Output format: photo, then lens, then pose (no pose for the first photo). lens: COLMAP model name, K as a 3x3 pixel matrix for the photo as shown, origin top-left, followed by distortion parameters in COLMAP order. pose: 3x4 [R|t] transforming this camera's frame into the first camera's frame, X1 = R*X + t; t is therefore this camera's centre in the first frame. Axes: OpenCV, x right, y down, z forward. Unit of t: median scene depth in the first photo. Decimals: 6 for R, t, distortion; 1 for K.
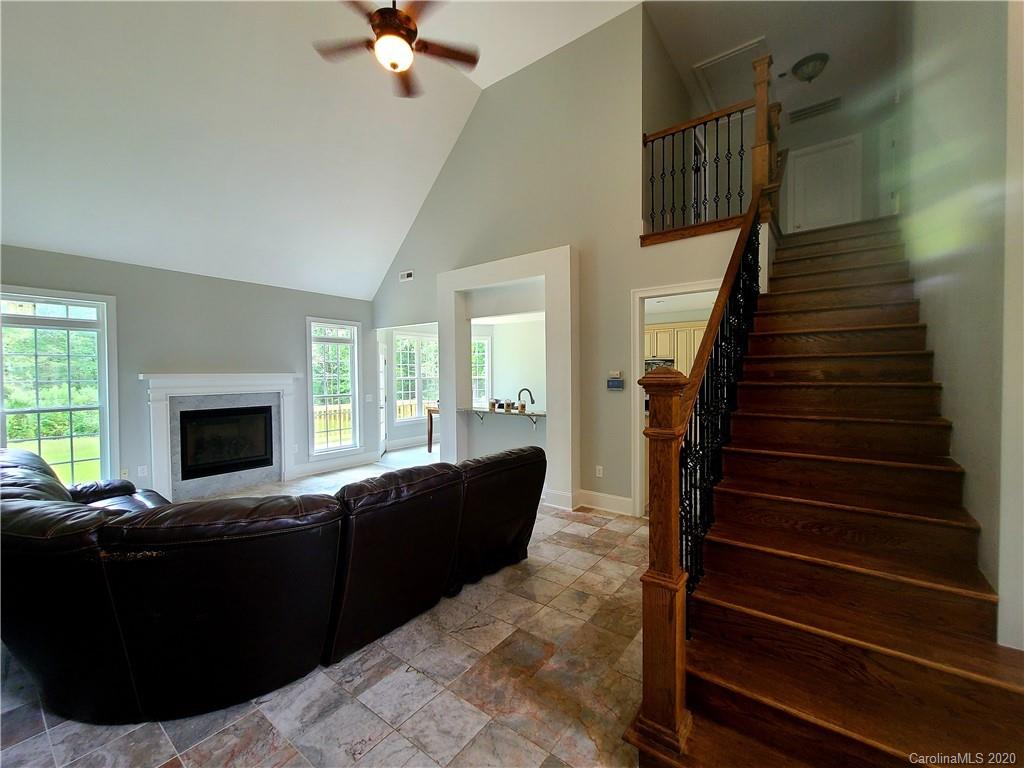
lens RADIAL K [[419.3, 0, 512.0], [0, 419.3, 384.0], [0, 0, 1]] dist [0.001390, -0.000538]
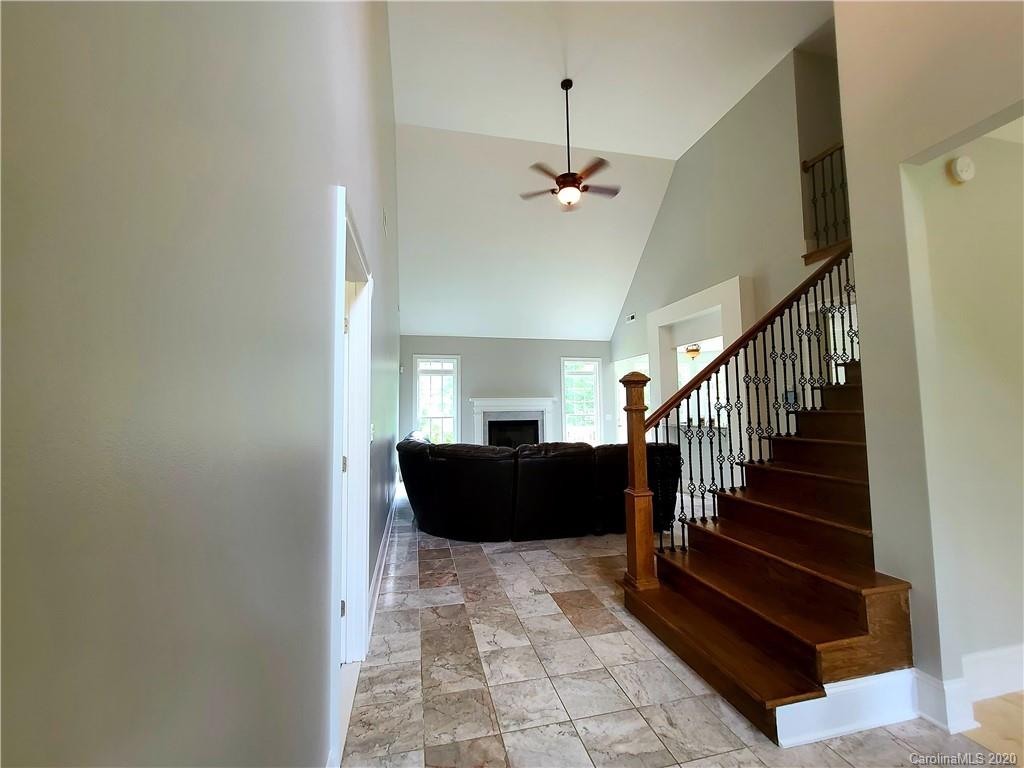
lens RADIAL K [[419.3, 0, 512.0], [0, 419.3, 384.0], [0, 0, 1]] dist [0.001390, -0.000538]
pose [[0.768880, -0.043532, -0.637909, 0.410853], [-0.007579, 0.996989, -0.077172, 0.056284], [0.639348, 0.064170, 0.766235, -0.261475]]
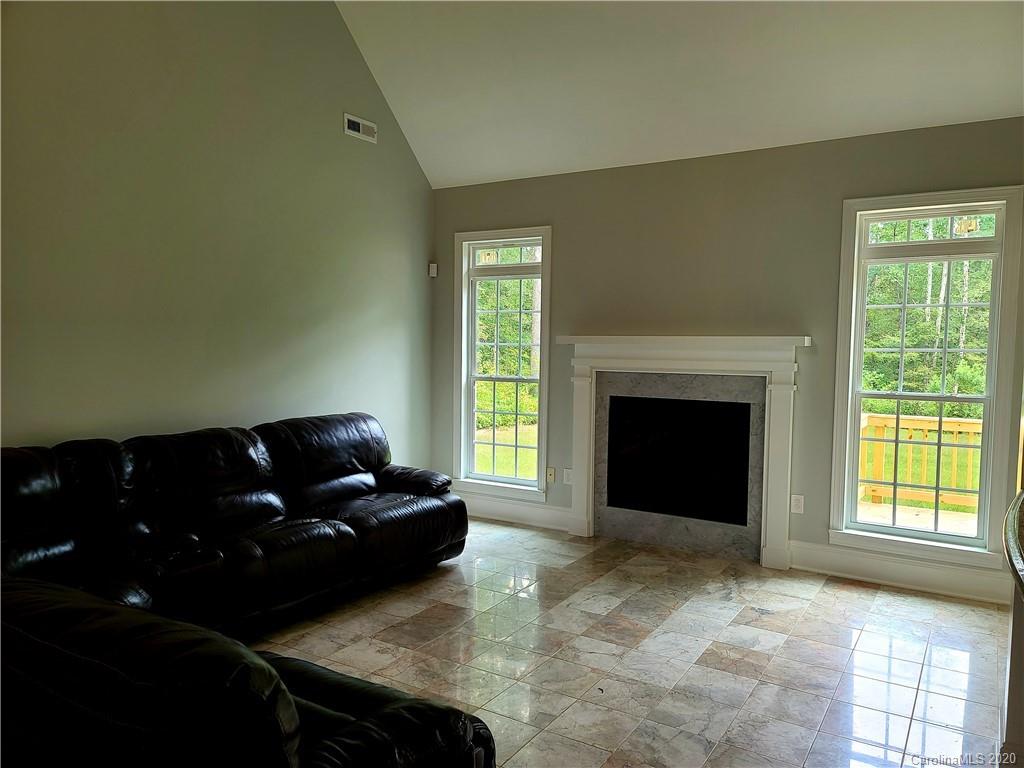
lens RADIAL K [[748.8, 0, 519.5], [0, 748.8, 385.9], [0, 0, 1]] dist [0.057702, -0.044678]
pose [[0.088602, 0.068884, -0.993682, 0.366086], [-0.034458, 0.997221, 0.066056, -0.022415], [0.995471, 0.028388, 0.090729, 0.912088]]
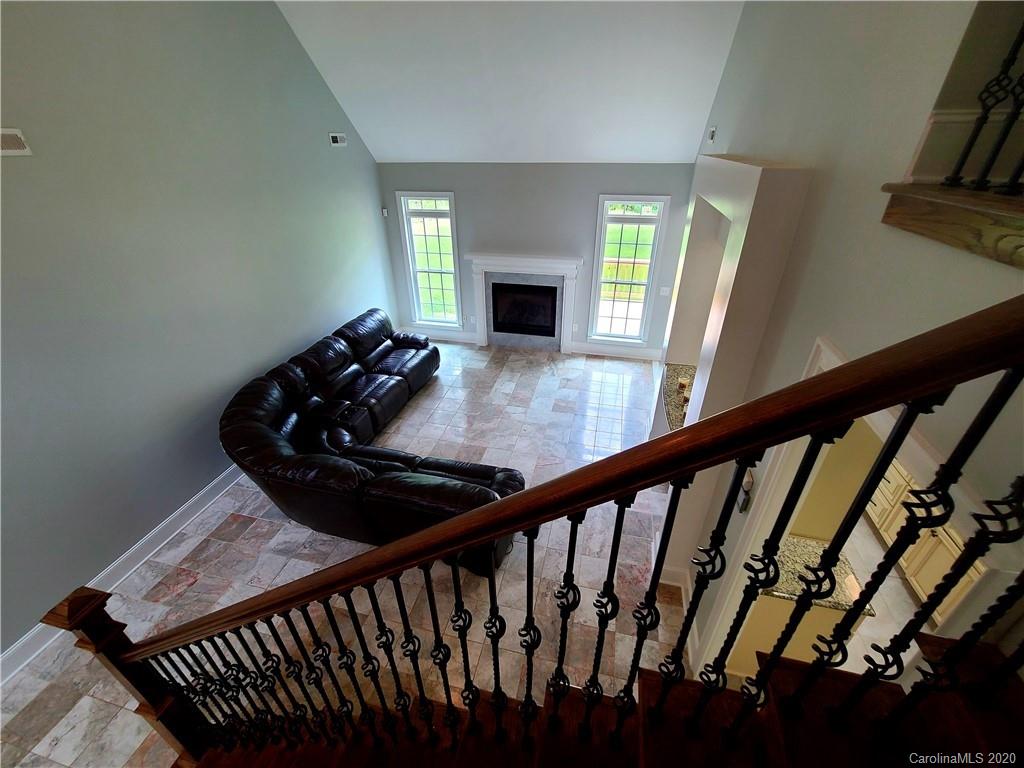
lens RADIAL K [[419.3, 0, 512.0], [0, 419.3, 384.0], [0, 0, 1]] dist [0.001390, -0.000538]
pose [[0.393225, 0.464266, -0.793619, 0.506998], [-0.012825, 0.865838, 0.500160, -0.380492], [0.919353, -0.186497, 0.346423, 0.648332]]
